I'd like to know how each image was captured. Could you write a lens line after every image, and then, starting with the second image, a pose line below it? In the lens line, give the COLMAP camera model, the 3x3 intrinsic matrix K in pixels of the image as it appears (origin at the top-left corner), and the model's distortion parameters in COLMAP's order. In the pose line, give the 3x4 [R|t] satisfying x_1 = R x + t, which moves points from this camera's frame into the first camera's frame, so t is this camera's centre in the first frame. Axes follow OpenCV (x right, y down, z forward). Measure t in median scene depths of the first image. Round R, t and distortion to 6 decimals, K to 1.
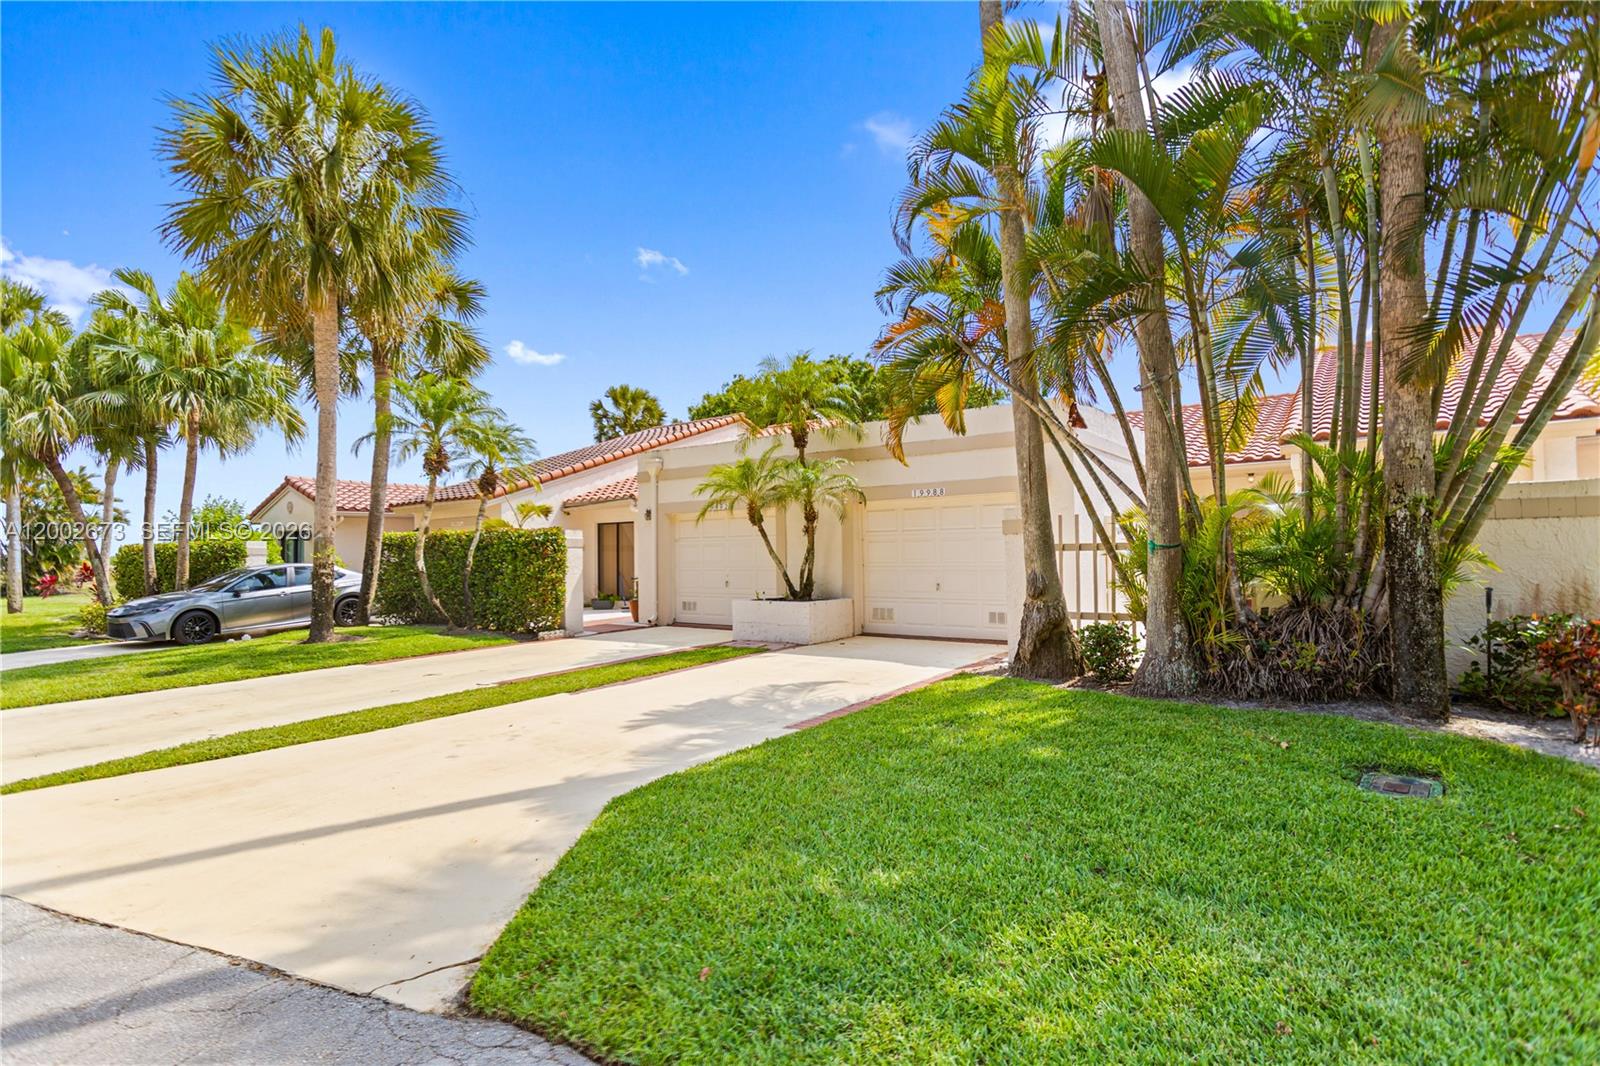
lens RADIAL K [[772.3, 0, 809.7], [0, 772.3, 539.2], [0, 0, 1]] dist [0.001353, 0.000220]
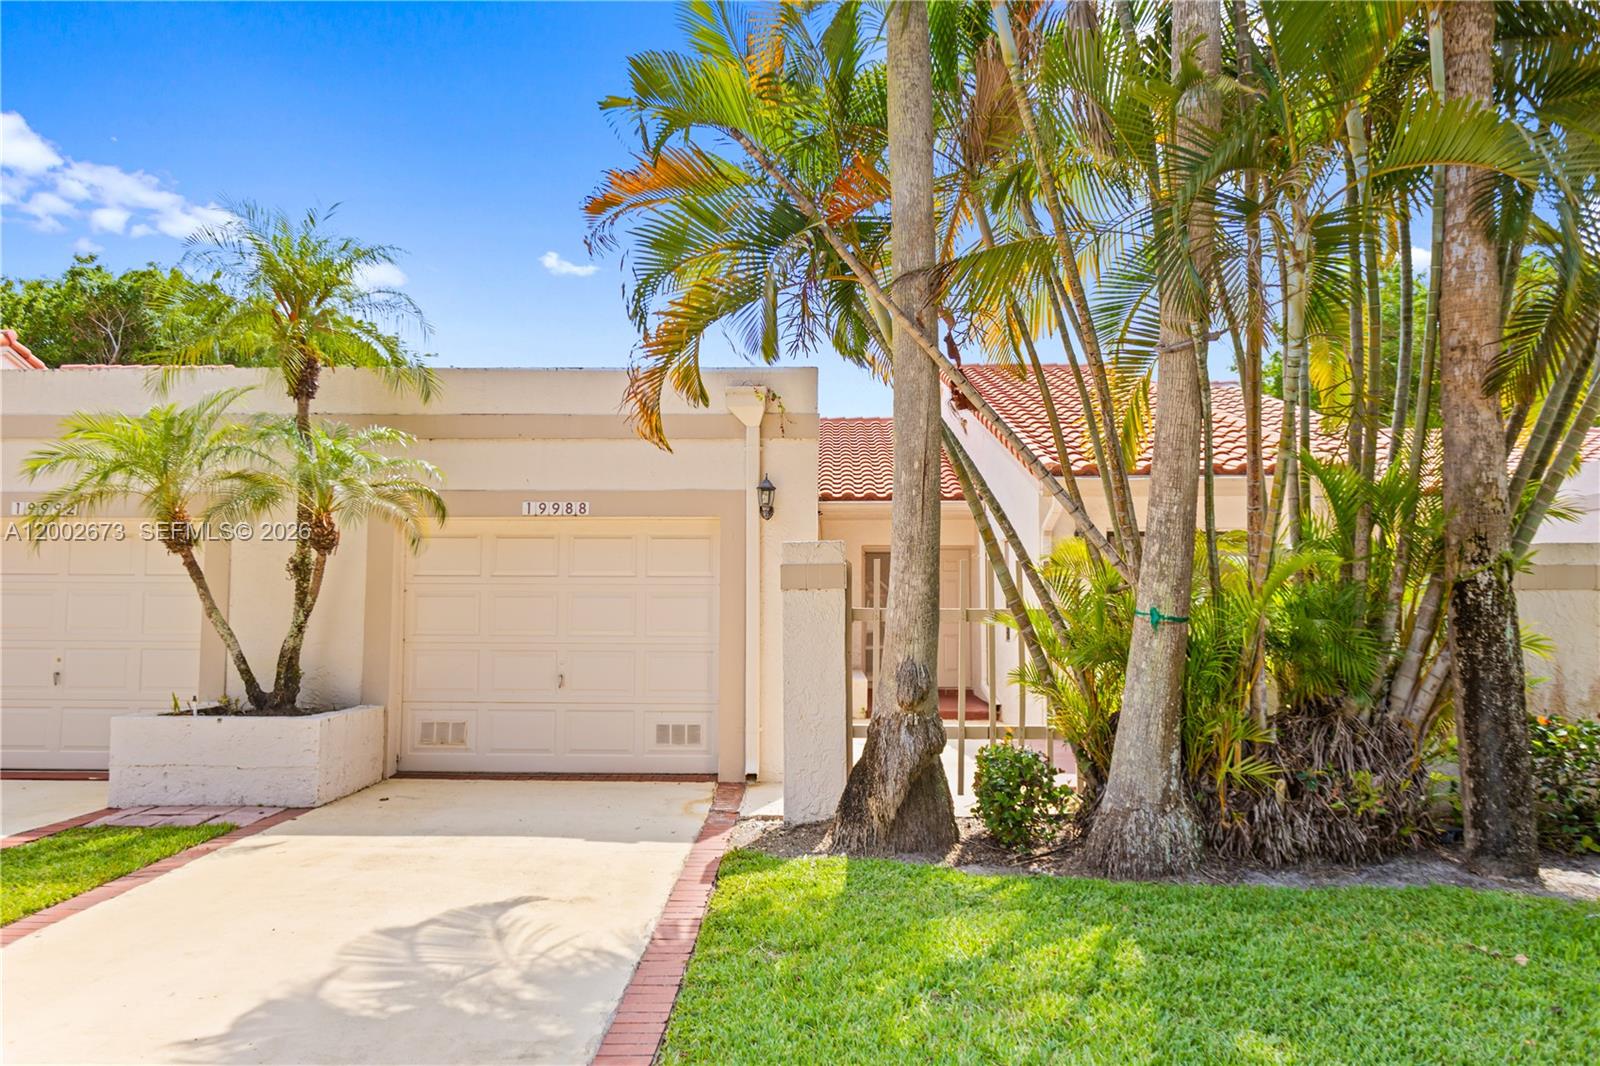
lens RADIAL K [[1111.5, 0, 795.6], [0, 1111.5, 539.9], [0, 0, 1]] dist [-0.002259, 0.002294]
pose [[0.826156, 0.054553, 0.560794, -0.227083], [-0.026426, 0.997958, -0.058149, 0.005132], [-0.562821, 0.033221, 0.825911, 0.391335]]
